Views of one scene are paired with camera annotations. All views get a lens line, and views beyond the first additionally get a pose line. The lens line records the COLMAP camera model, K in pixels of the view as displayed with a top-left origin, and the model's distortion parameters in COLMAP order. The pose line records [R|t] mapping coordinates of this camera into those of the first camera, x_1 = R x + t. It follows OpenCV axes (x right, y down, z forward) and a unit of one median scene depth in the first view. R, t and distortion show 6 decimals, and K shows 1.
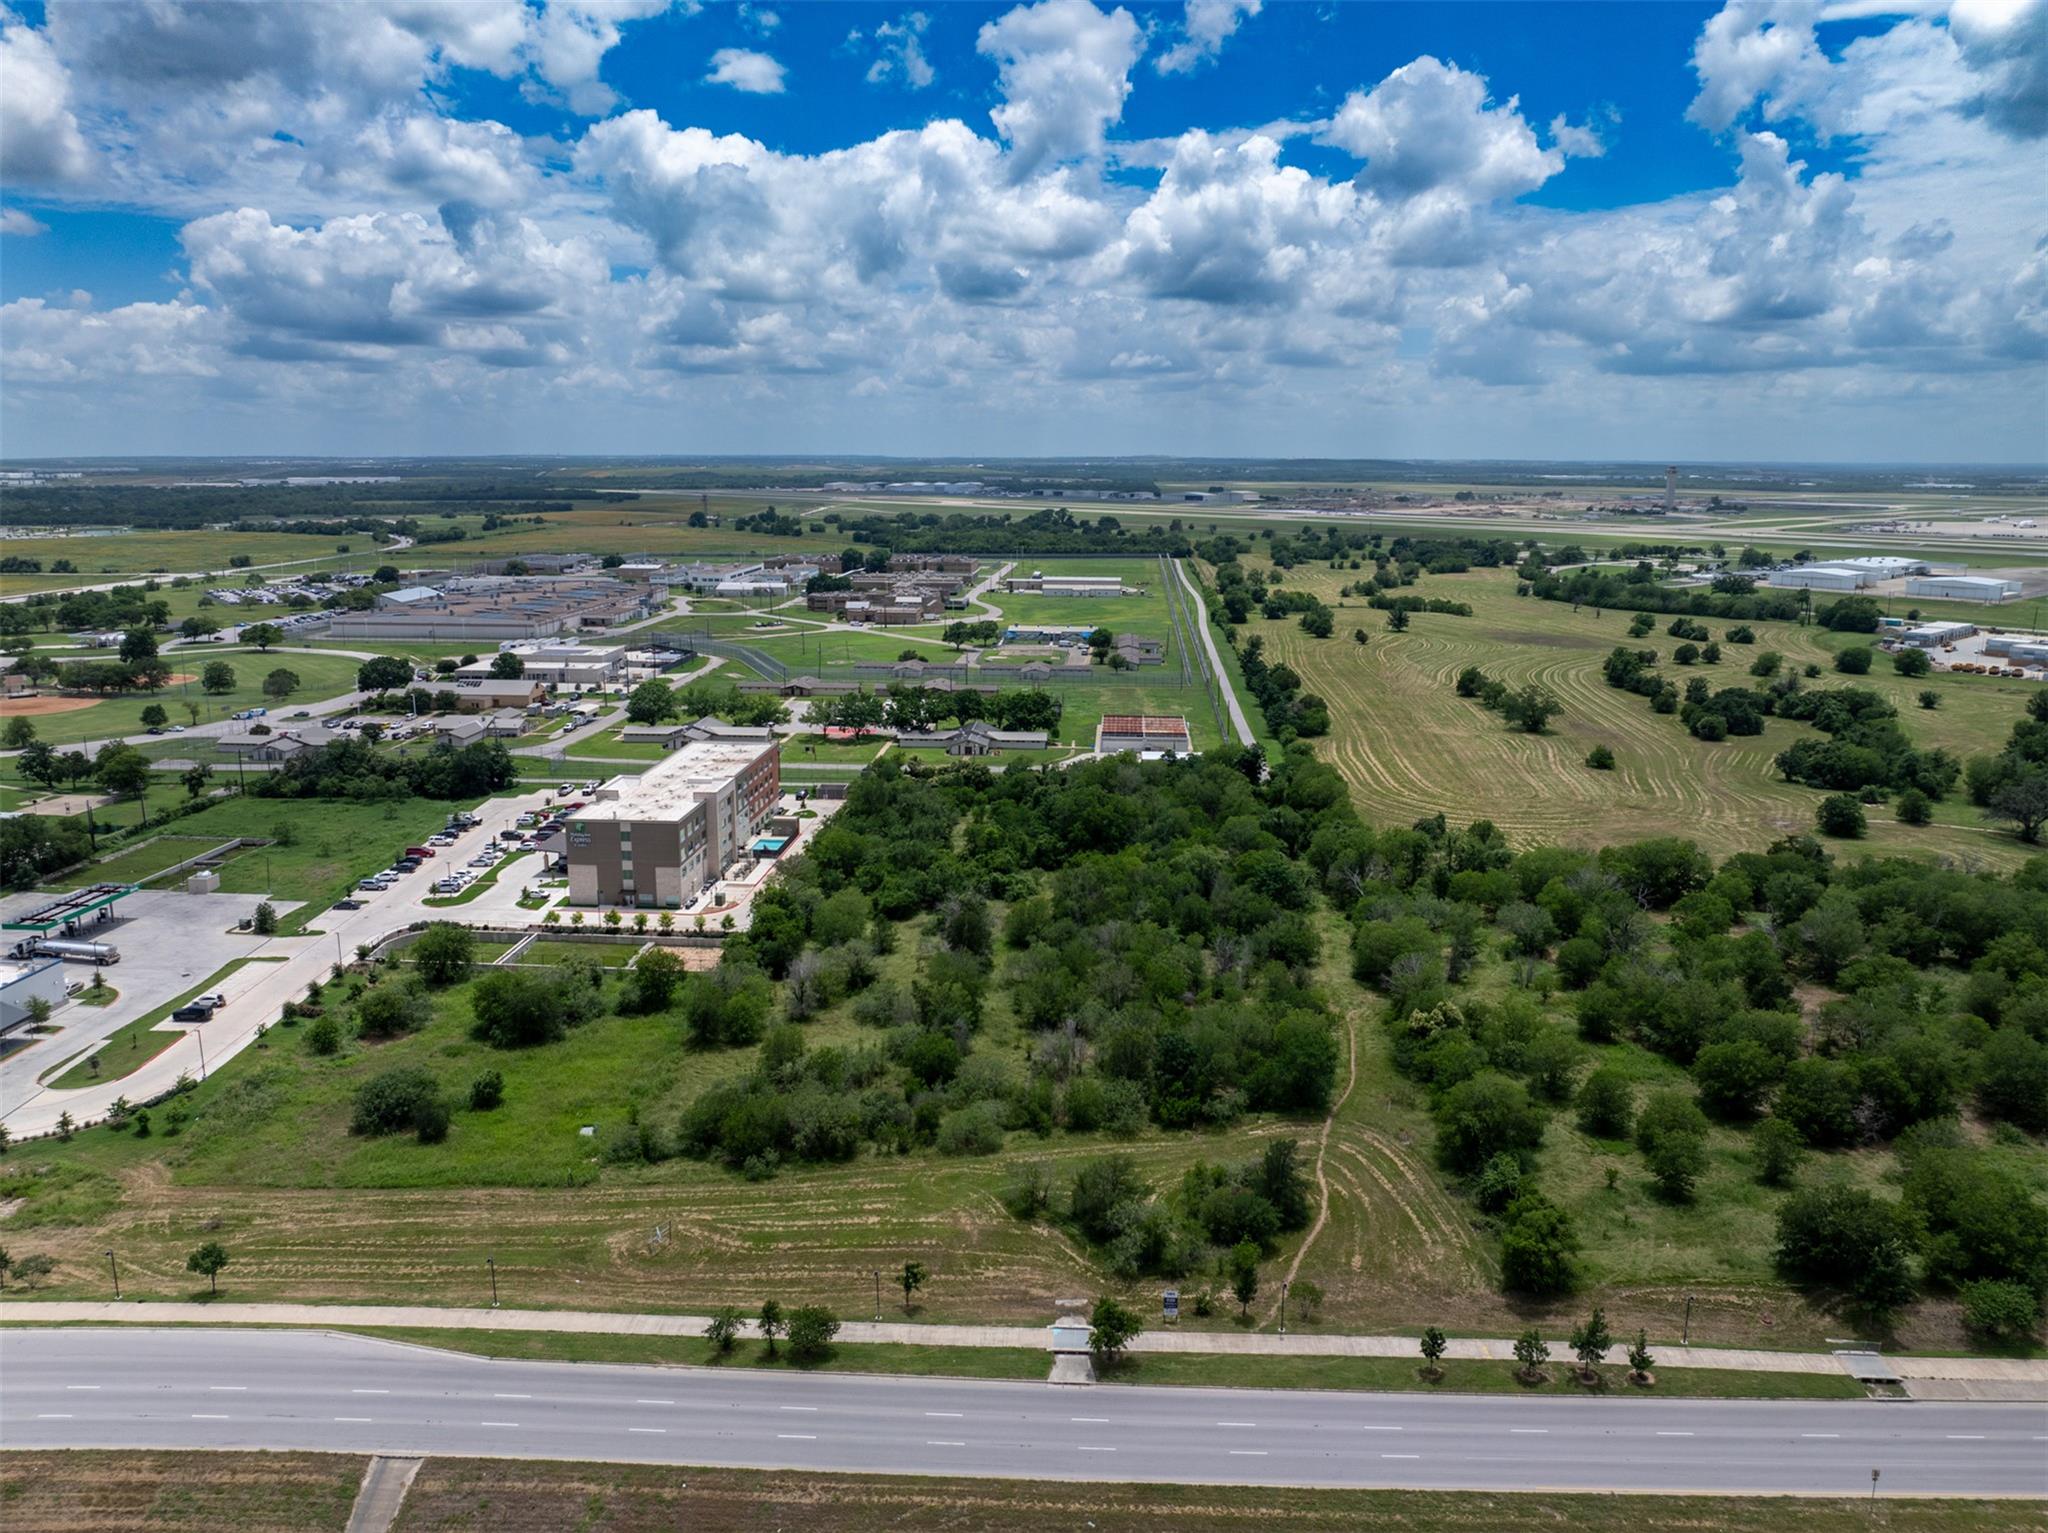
lens RADIAL K [[1435.0, 0, 1024.0], [0, 1435.0, 766.5], [0, 0, 1]] dist [-0.033856, -0.007814]
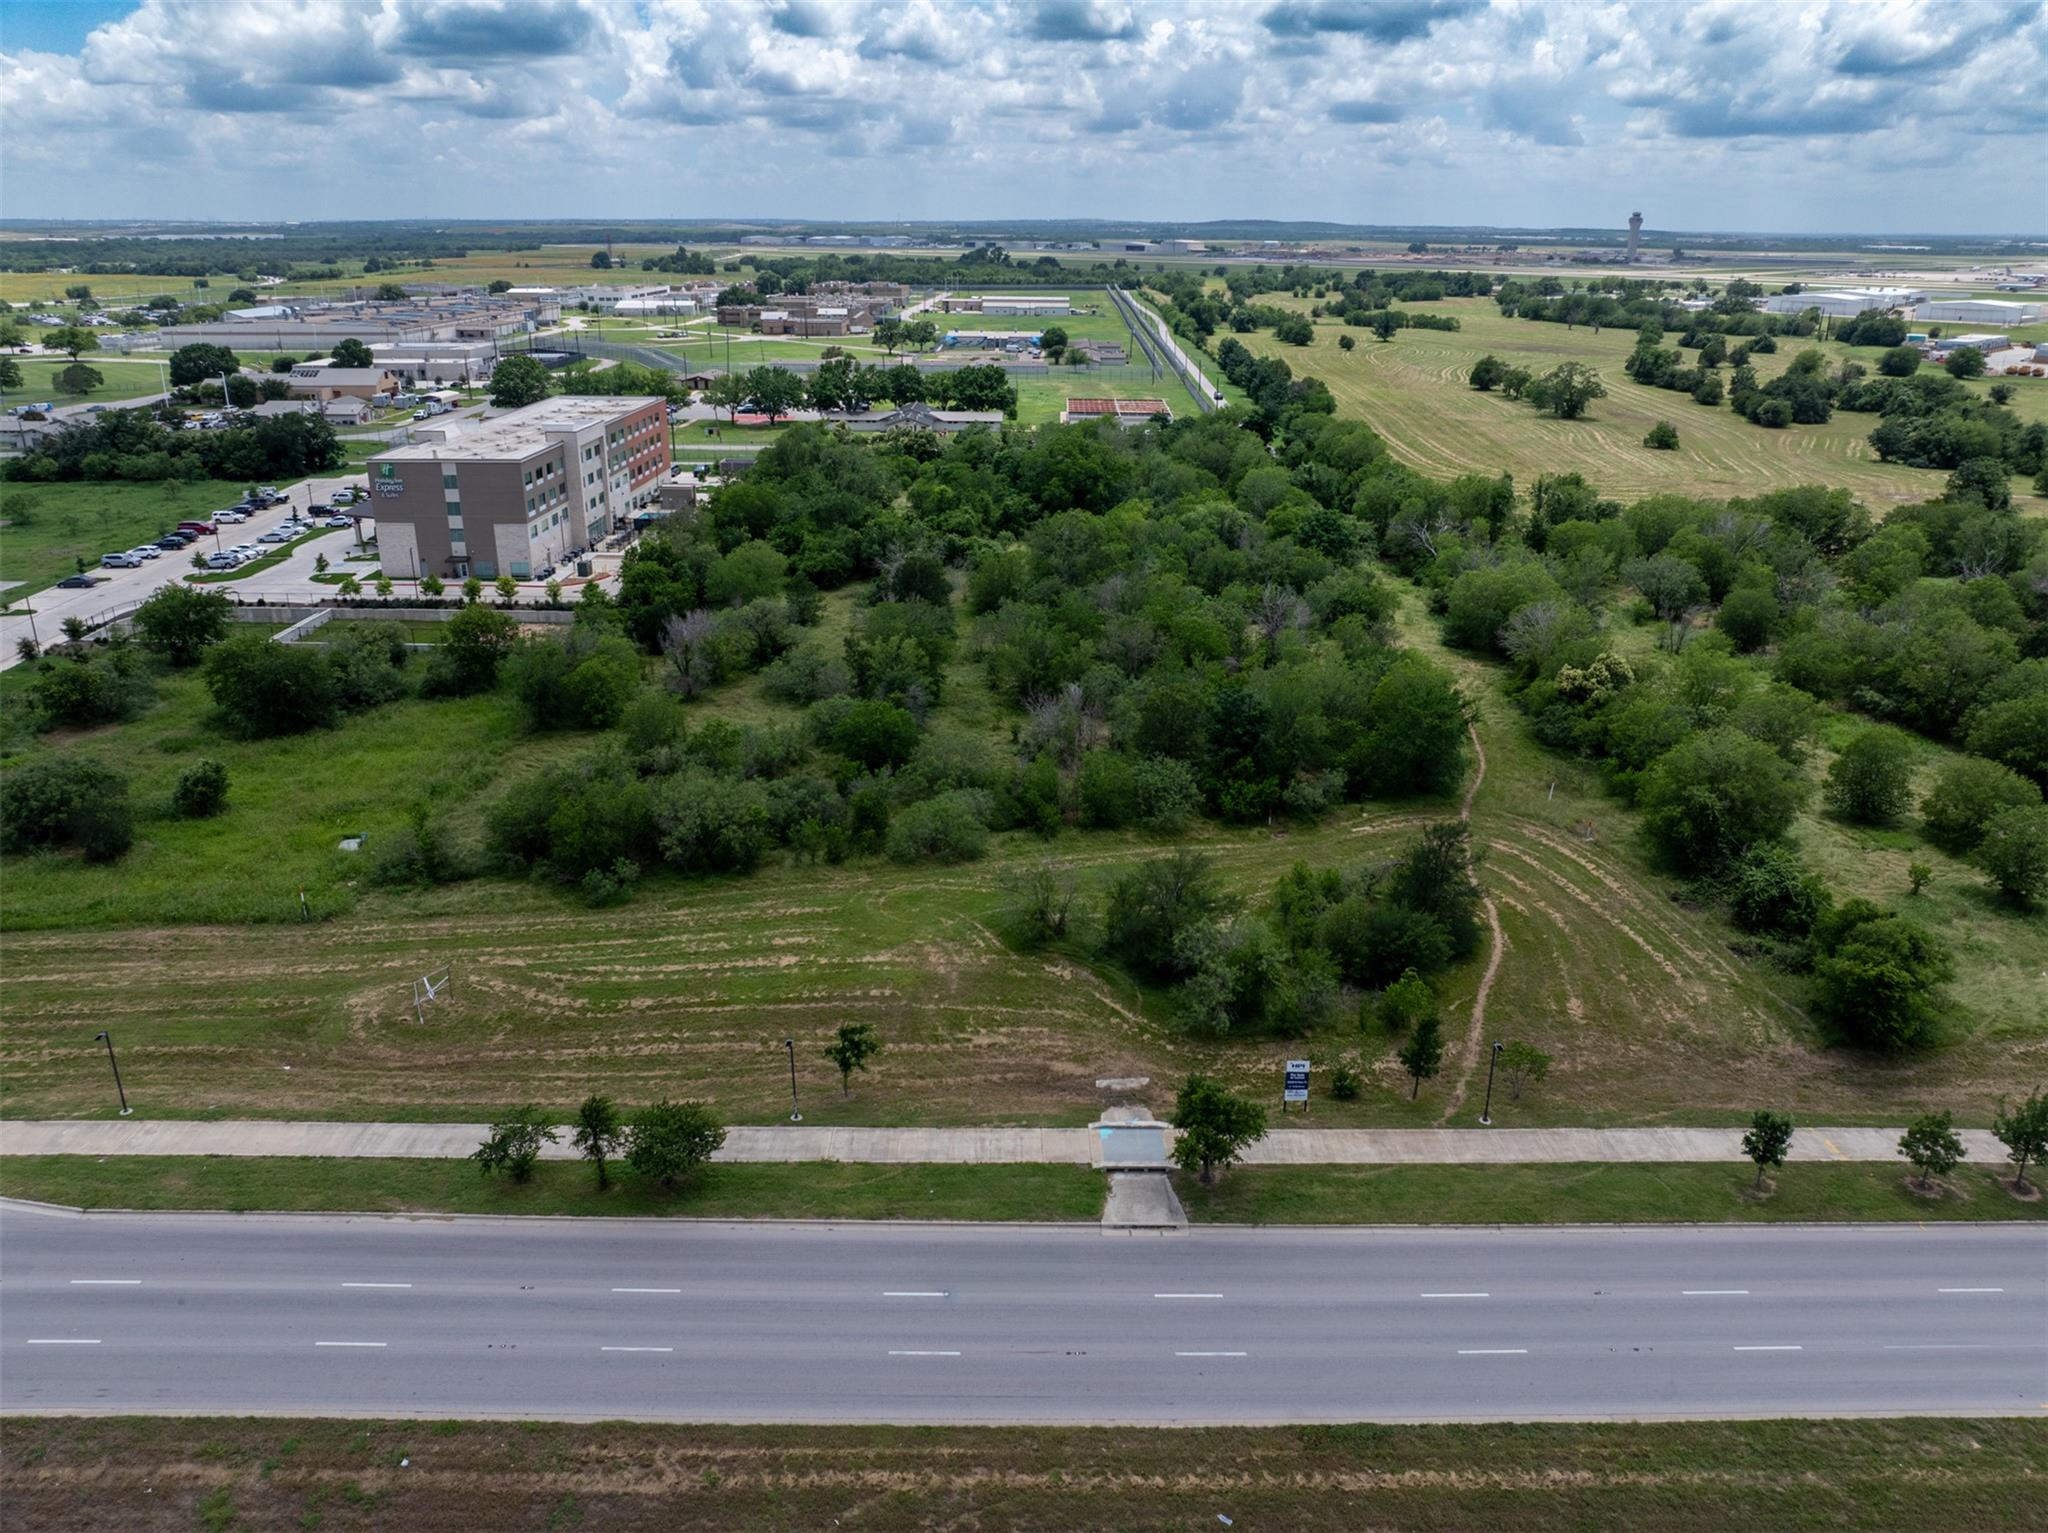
lens RADIAL K [[1420.0, 0, 1025.4], [0, 1420.0, 798.2], [0, 0, 1]] dist [-0.034996, 0.003615]
pose [[0.998831, -0.014487, 0.046114, -0.025750], [0.006321, 0.984982, 0.172544, 0.122337], [-0.047921, -0.172051, 0.983922, 0.345686]]
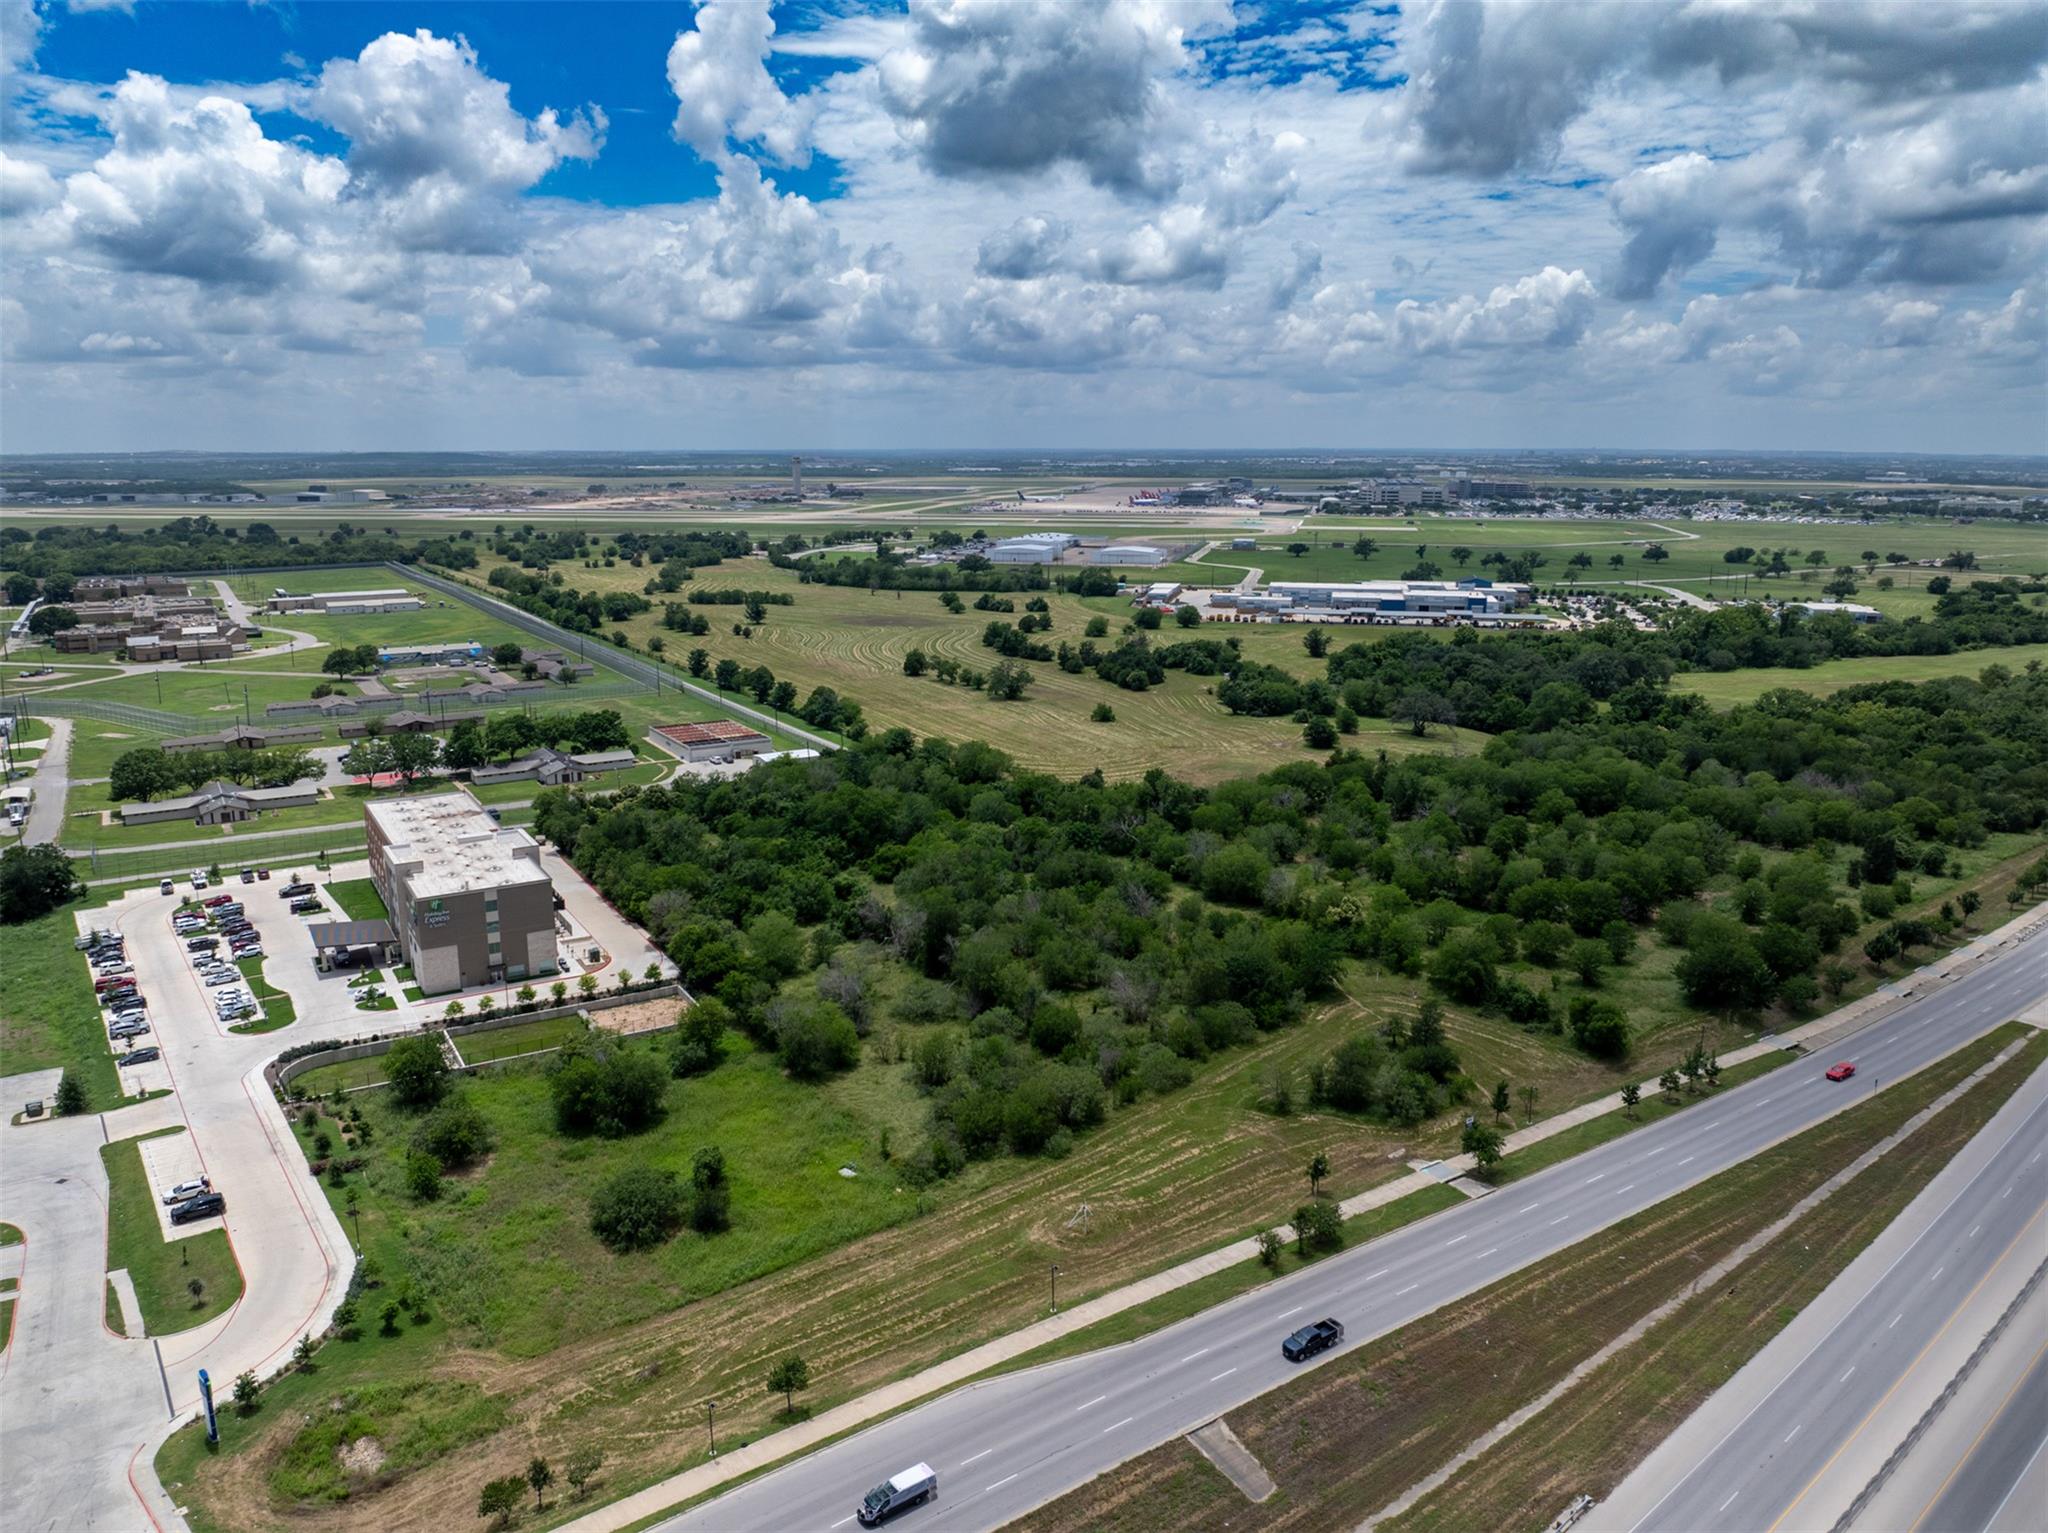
lens RADIAL K [[1437.3, 0, 1027.4], [0, 1437.3, 741.2], [0, 0, 1]] dist [-0.029836, -0.009328]
pose [[0.809240, -0.118381, 0.575427, -0.724993], [0.124849, 0.991768, 0.028454, -0.052227], [-0.574058, 0.048815, 0.817358, 0.101426]]
